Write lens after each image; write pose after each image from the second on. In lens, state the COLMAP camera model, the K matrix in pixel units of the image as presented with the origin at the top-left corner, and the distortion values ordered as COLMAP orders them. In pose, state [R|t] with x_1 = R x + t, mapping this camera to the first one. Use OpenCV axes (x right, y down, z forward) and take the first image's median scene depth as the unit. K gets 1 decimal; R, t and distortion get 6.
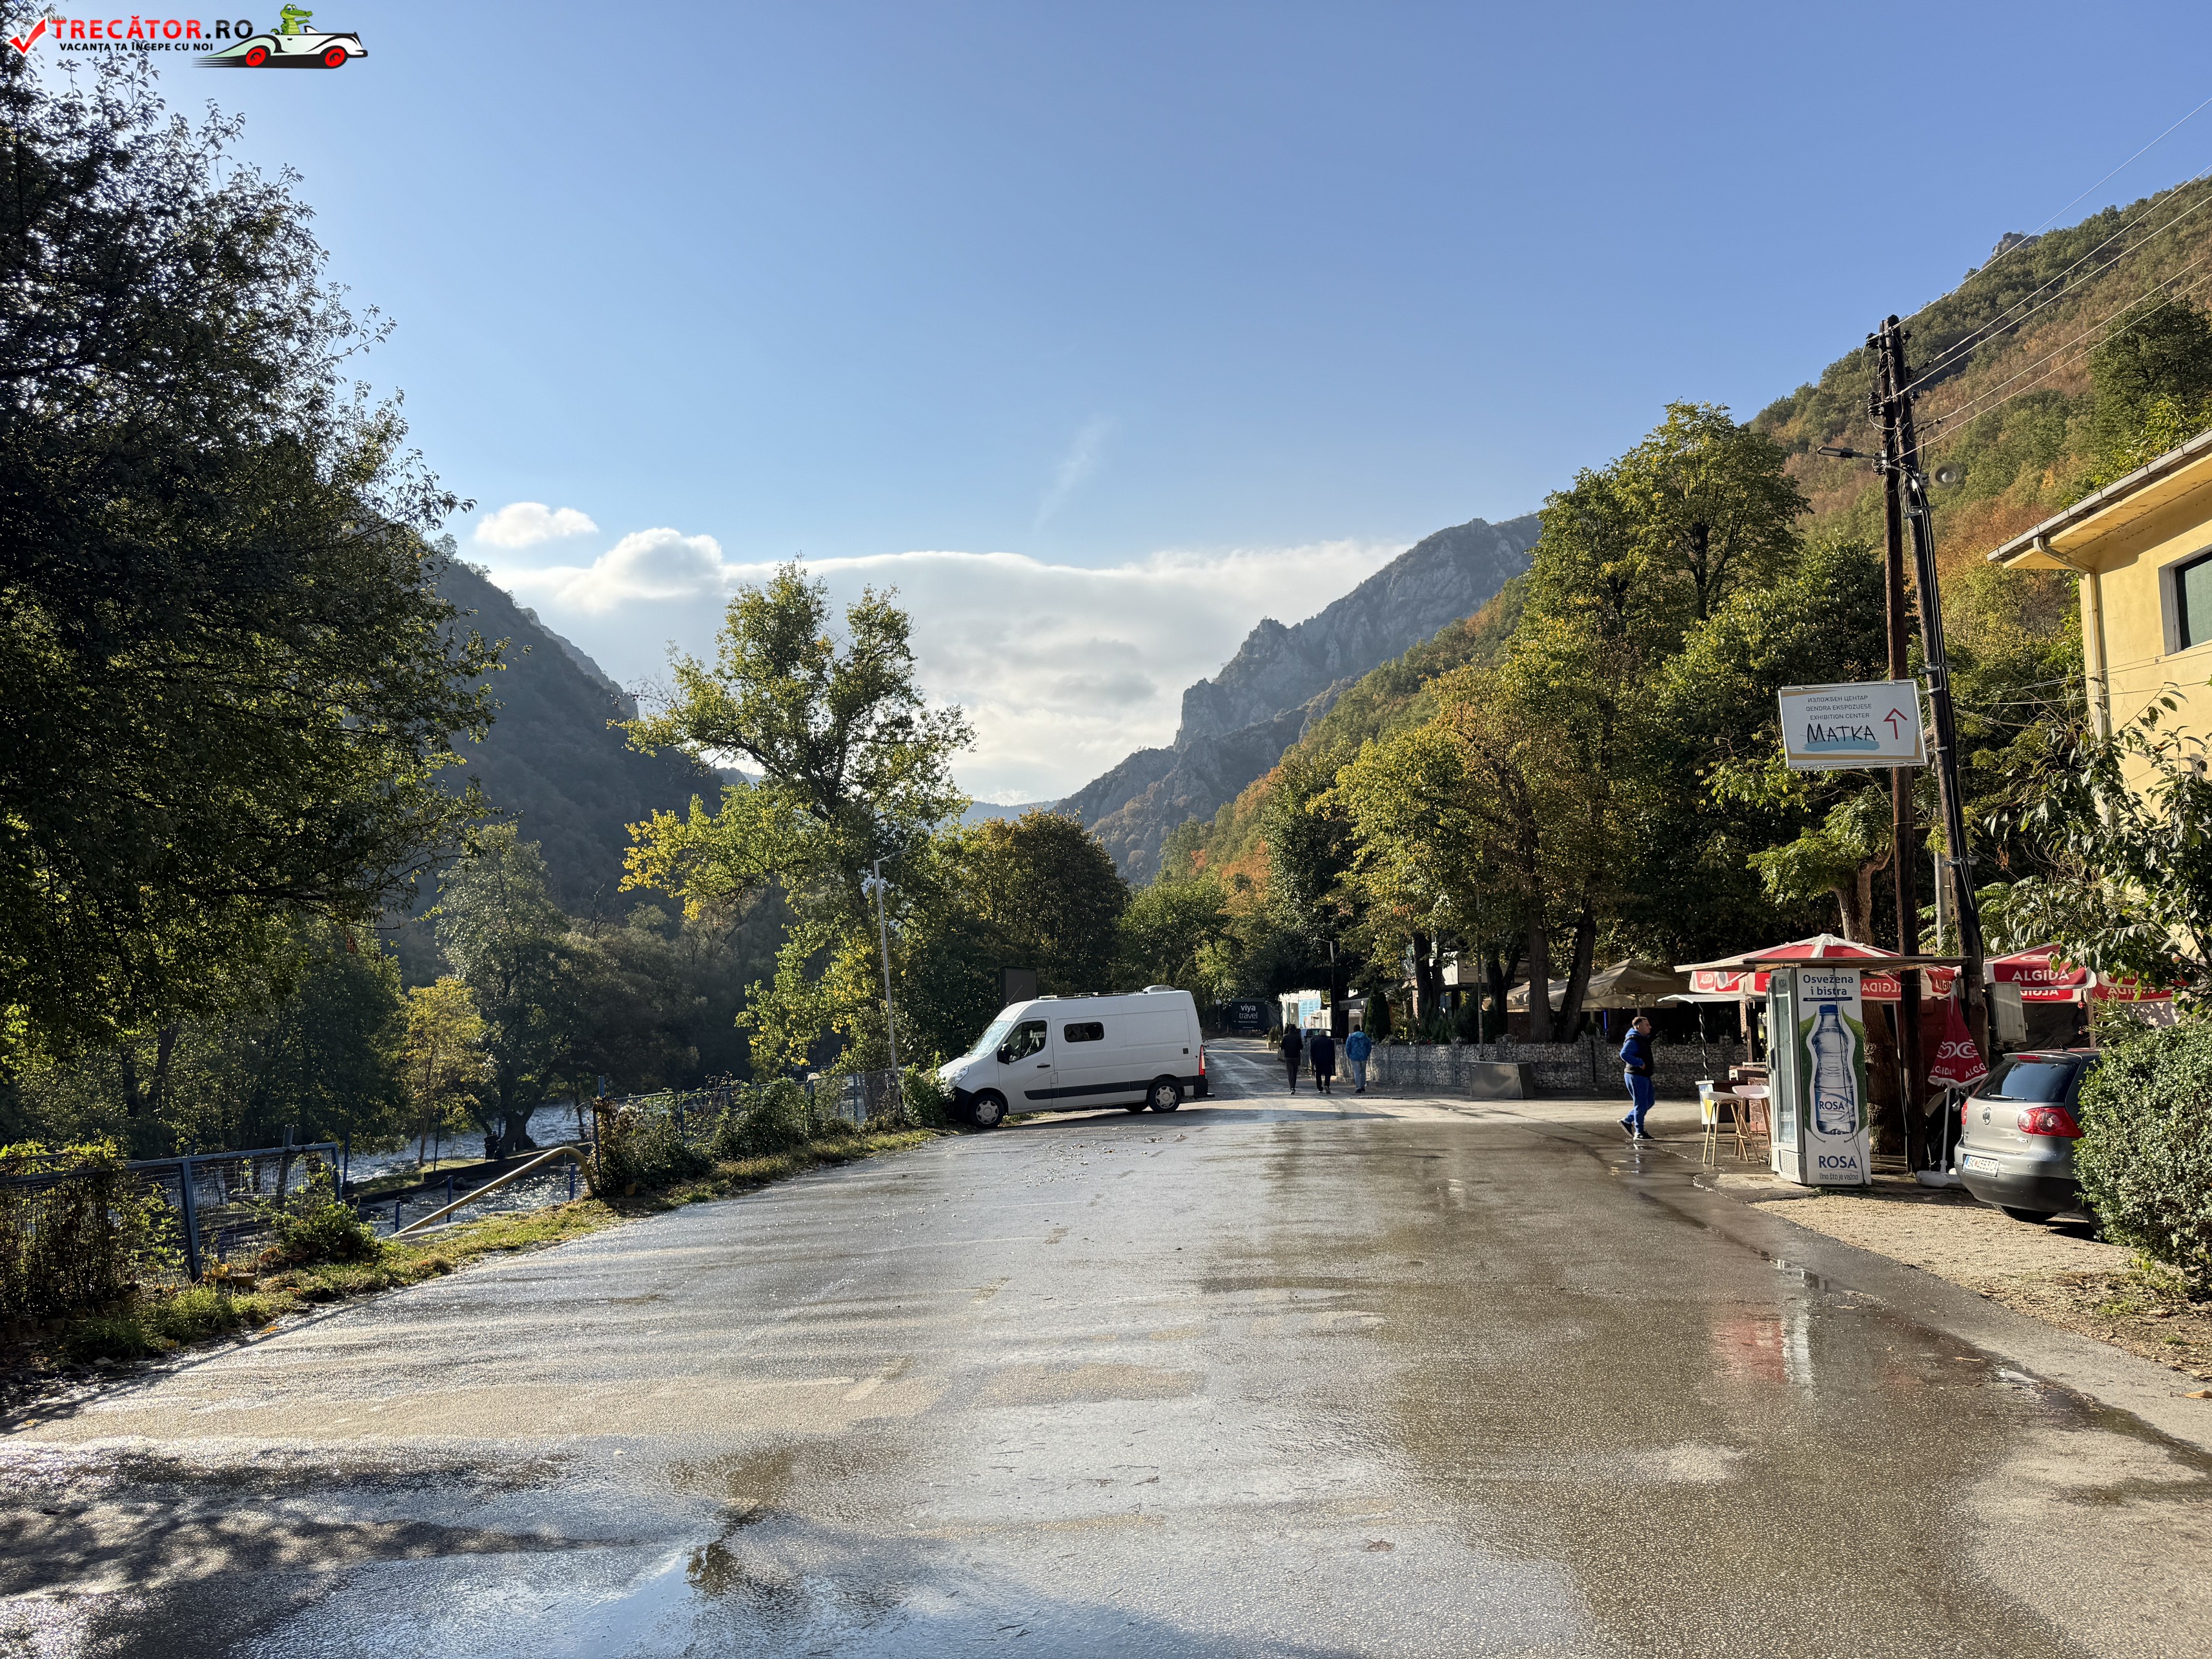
lens RADIAL K [[1472.3, 0, 1120.7], [0, 1472.3, 844.3], [0, 0, 1]] dist [0.062586, -0.123244]
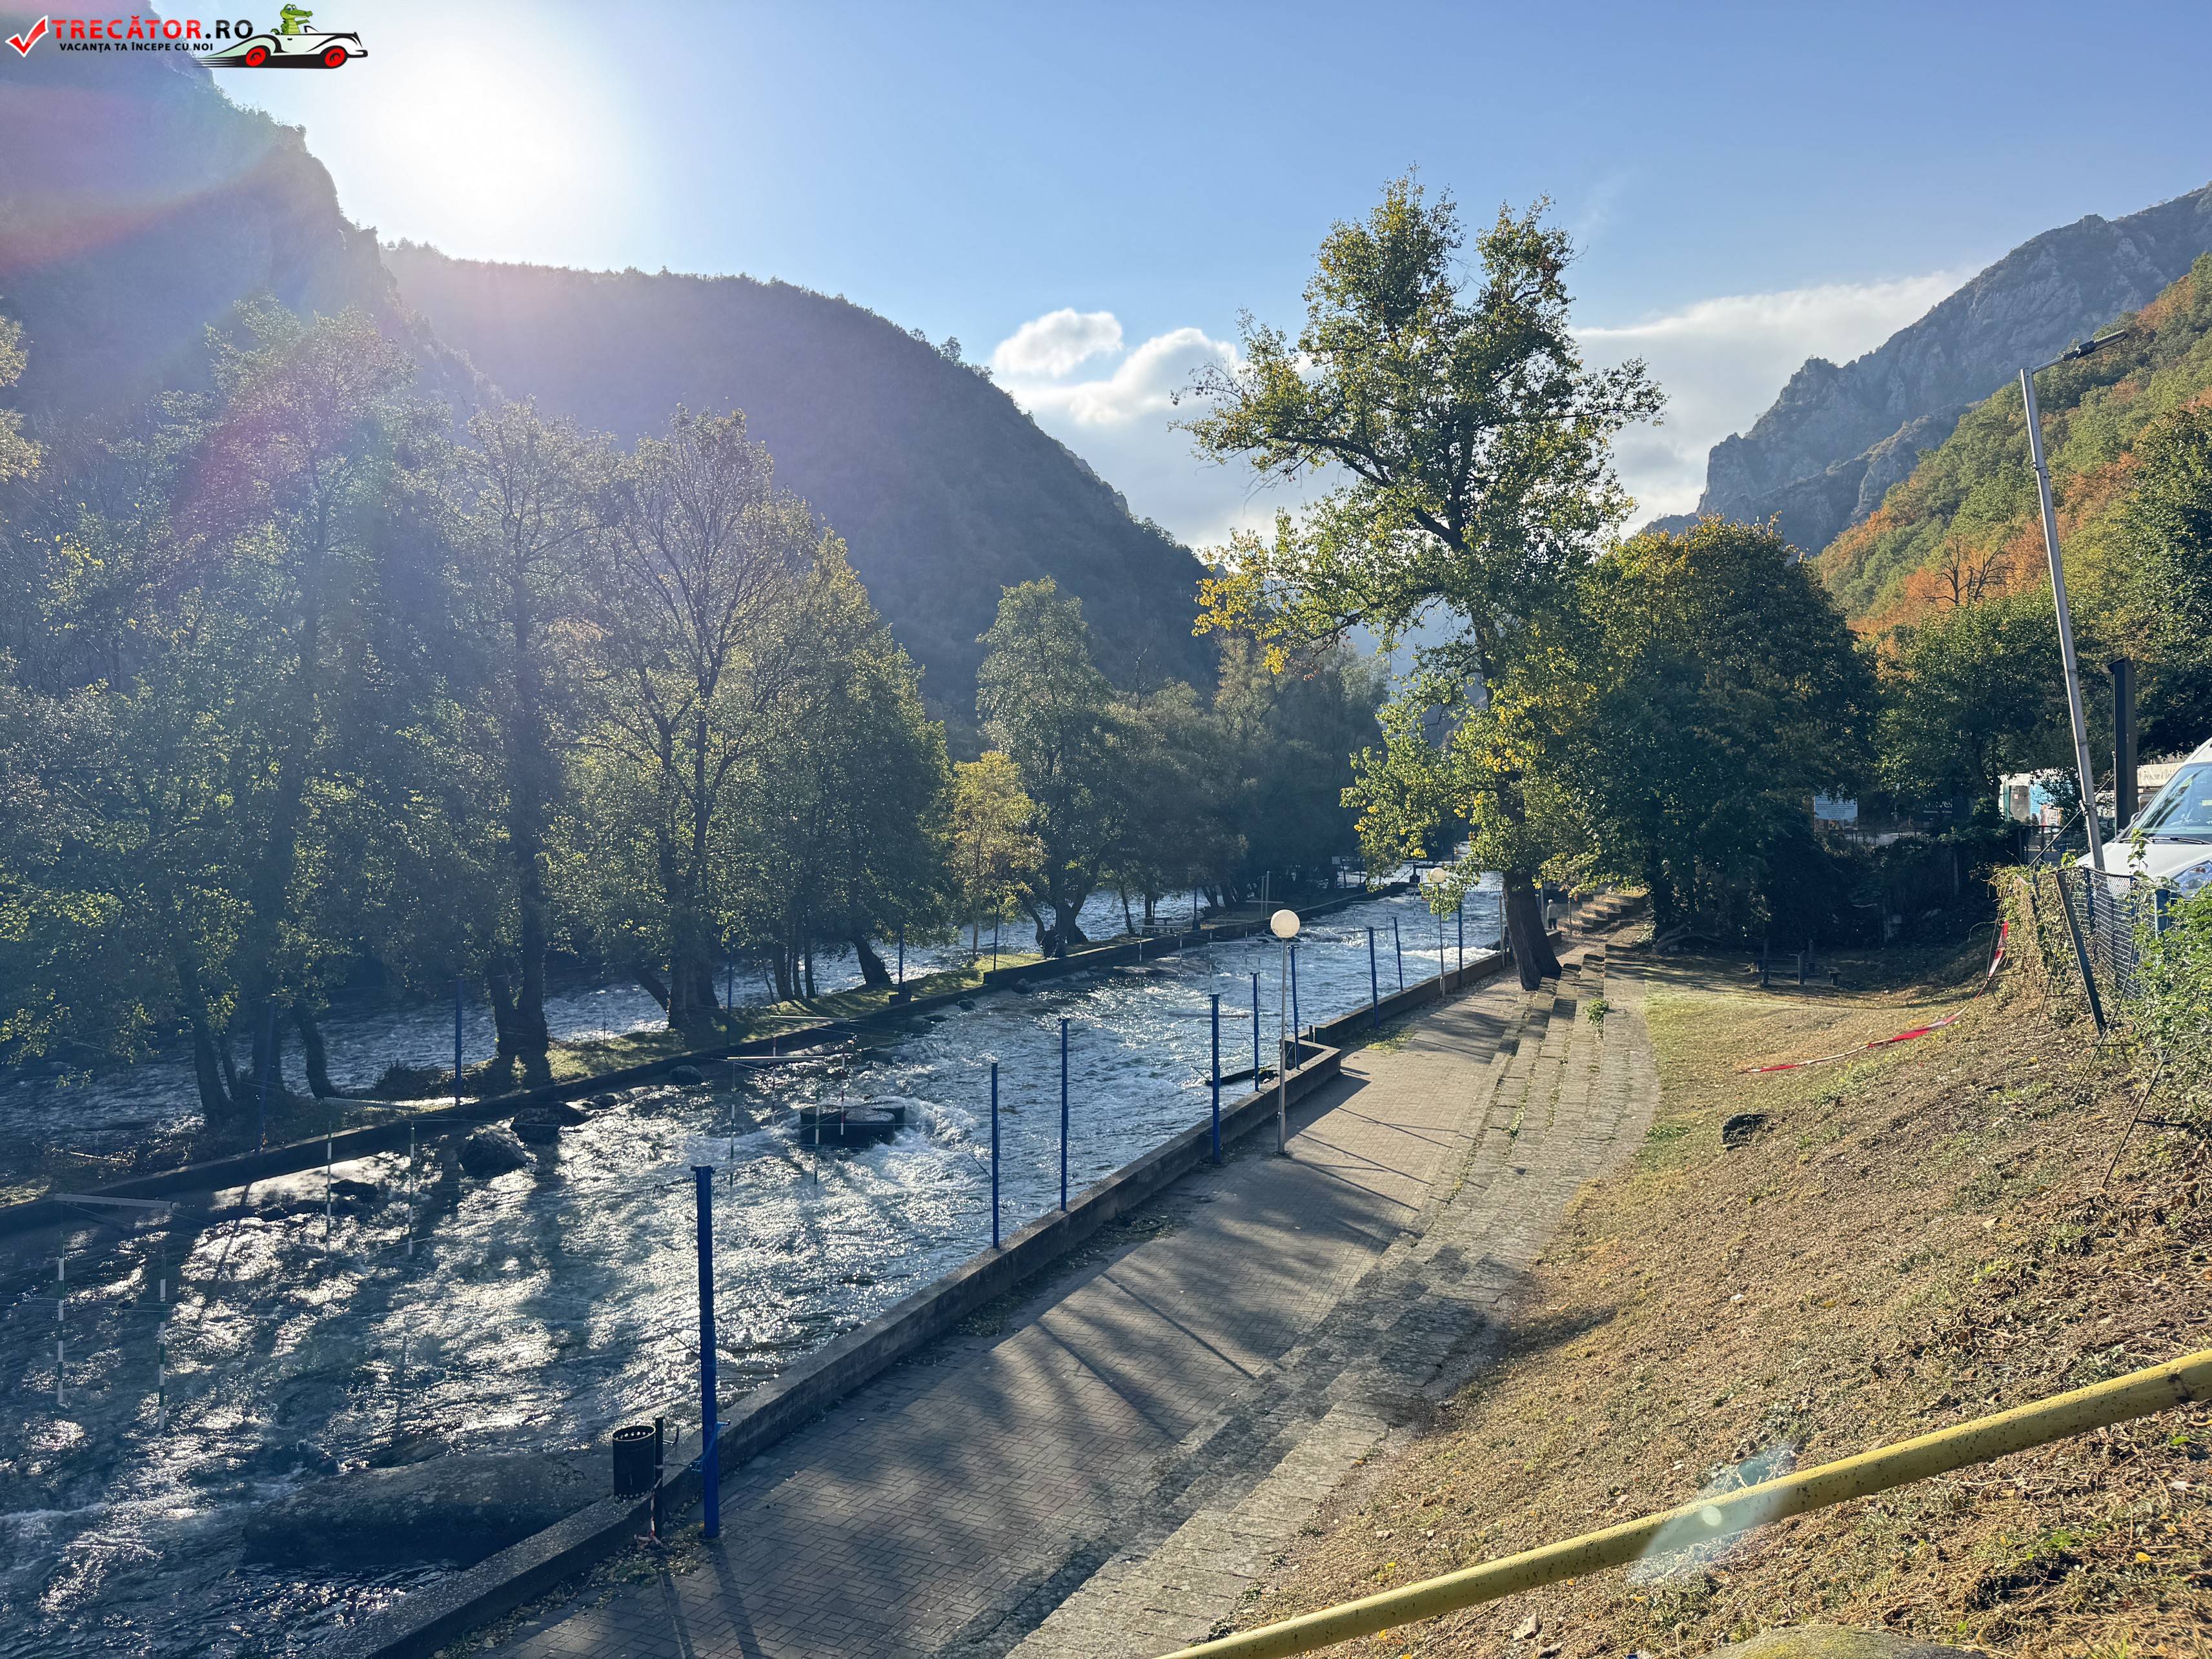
lens RADIAL K [[1472.3, 0, 1120.7], [0, 1472.3, 844.3], [0, 0, 1]] dist [0.062586, -0.123244]
pose [[0.947965, 0.014036, -0.318066, -0.098725], [0.030178, 0.990568, 0.133658, 0.028788], [0.316942, -0.136302, 0.938600, 0.187227]]
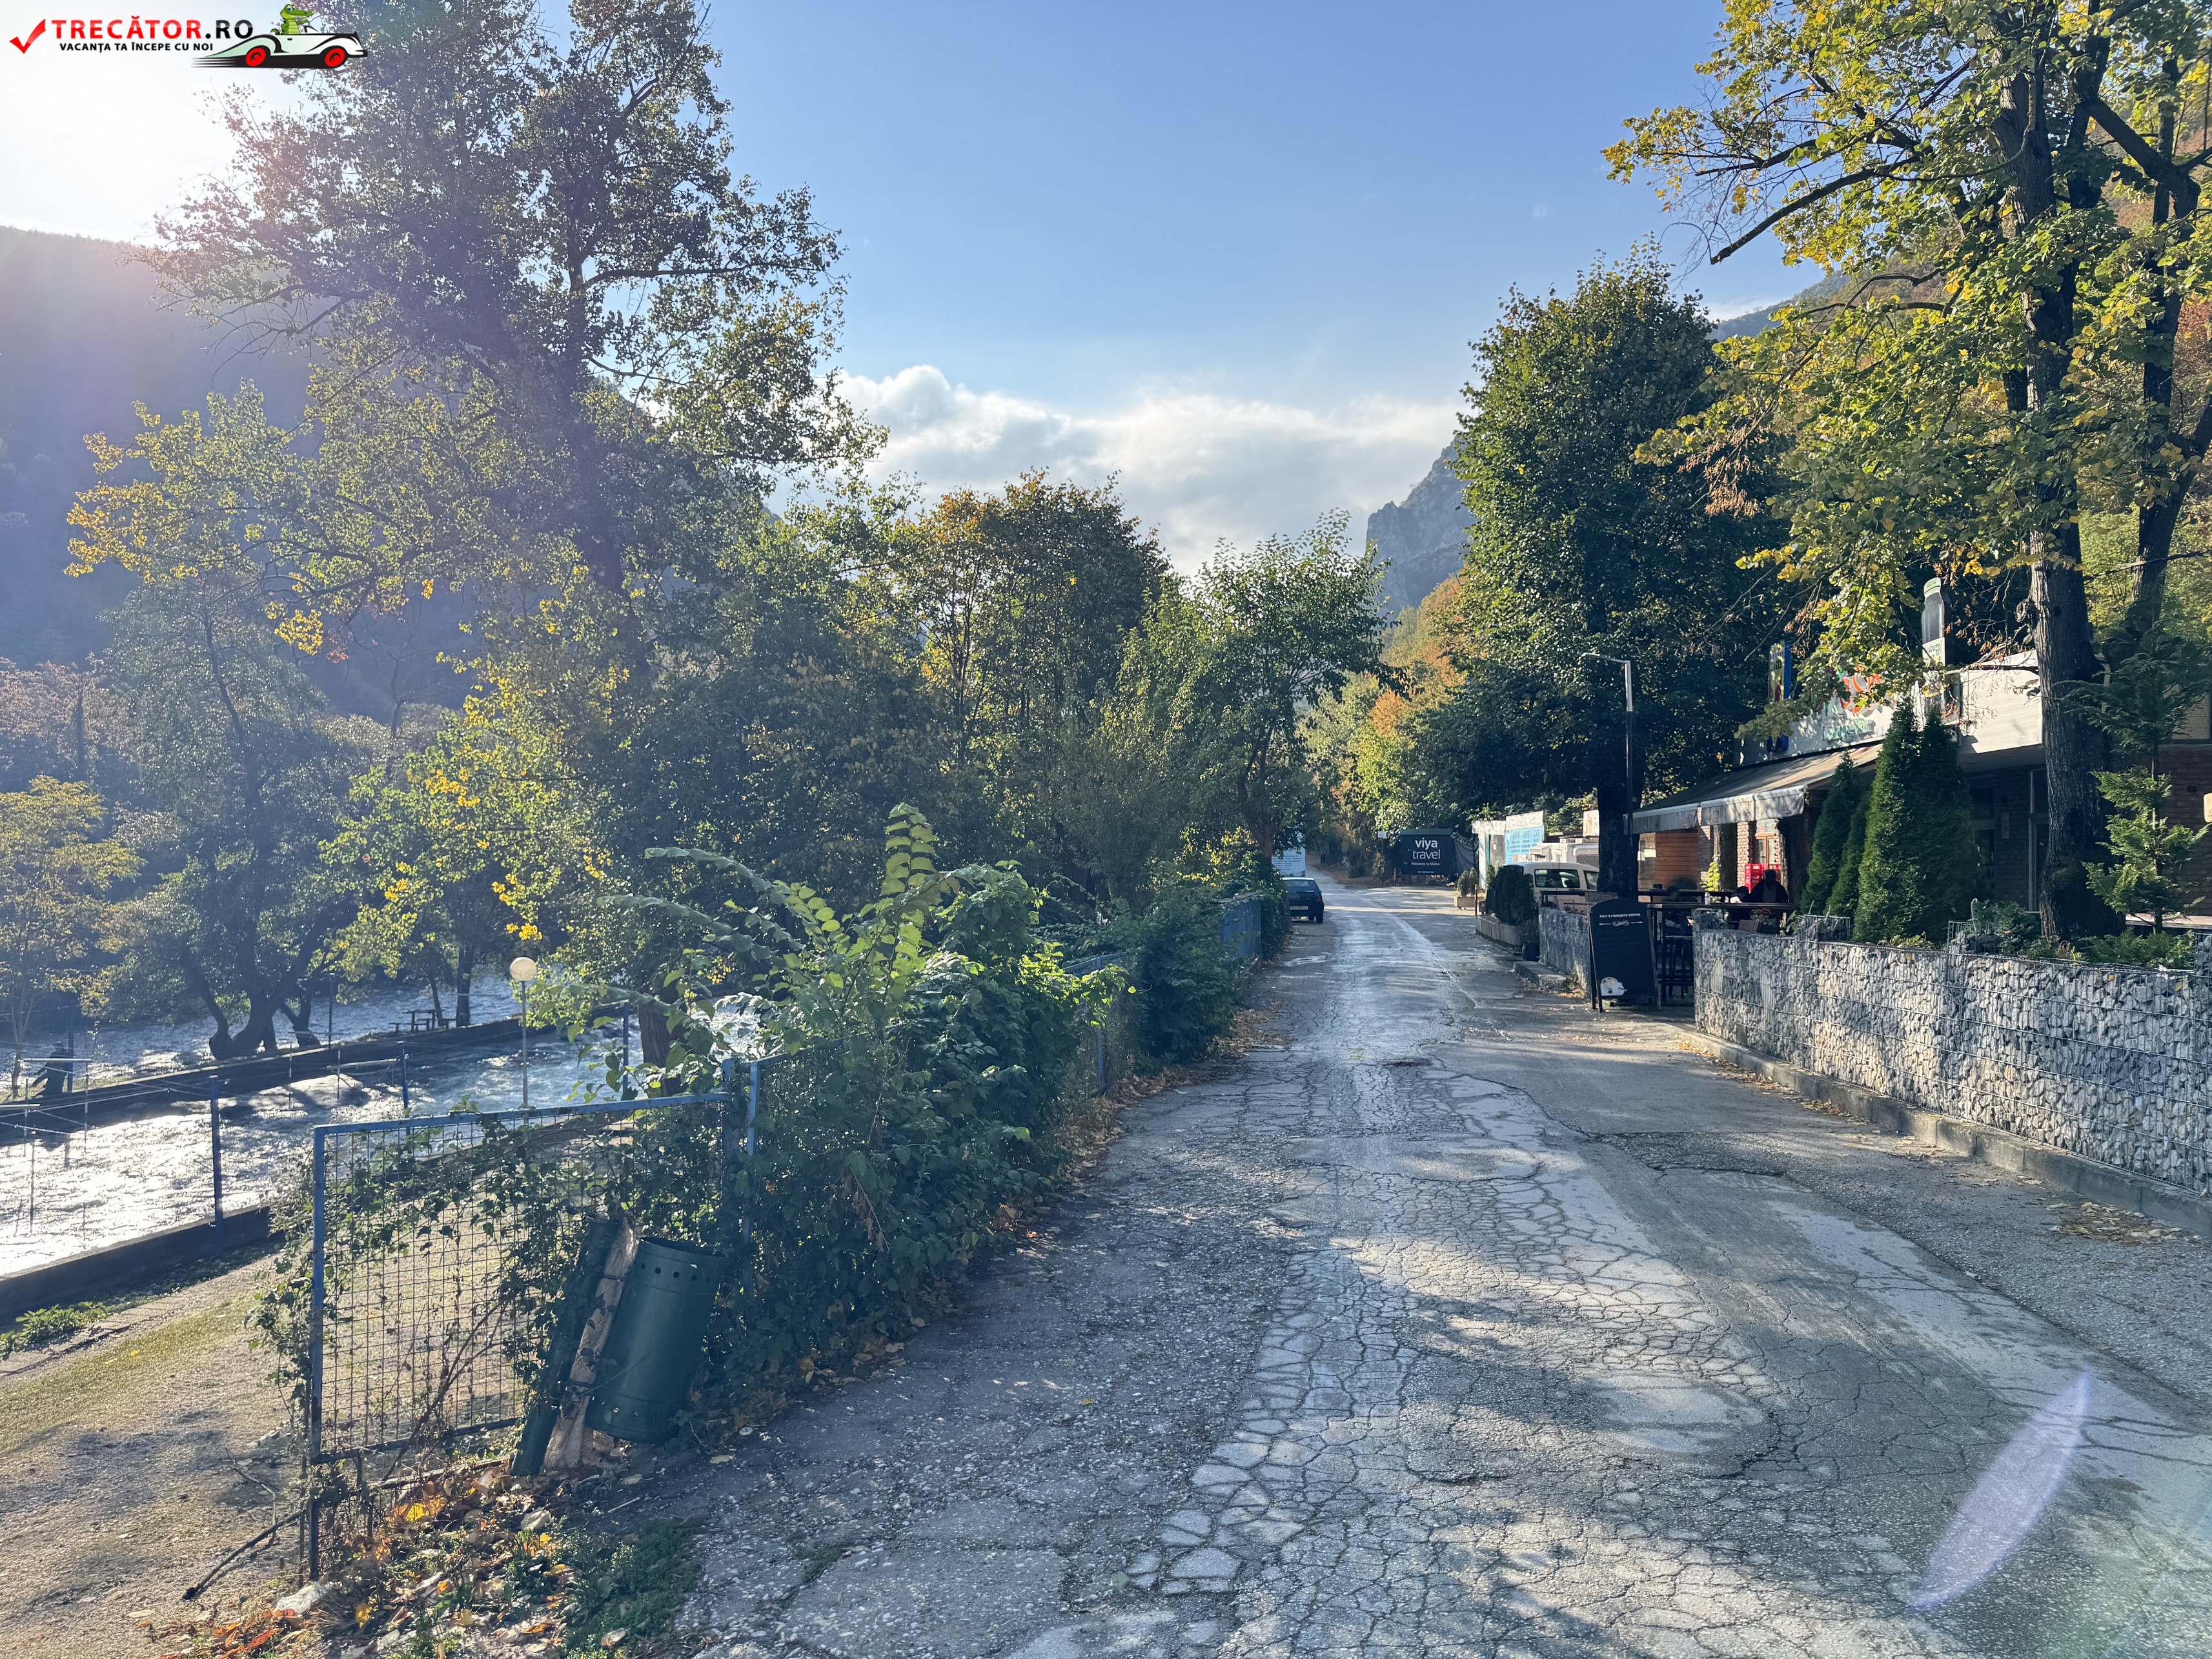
lens RADIAL K [[1472.3, 0, 1120.7], [0, 1472.3, 844.3], [0, 0, 1]] dist [0.062586, -0.123244]
pose [[0.992427, 0.007154, -0.122629, 0.042872], [0.005915, 0.994361, 0.105879, 0.054883], [0.122695, -0.105803, 0.986789, 0.442592]]
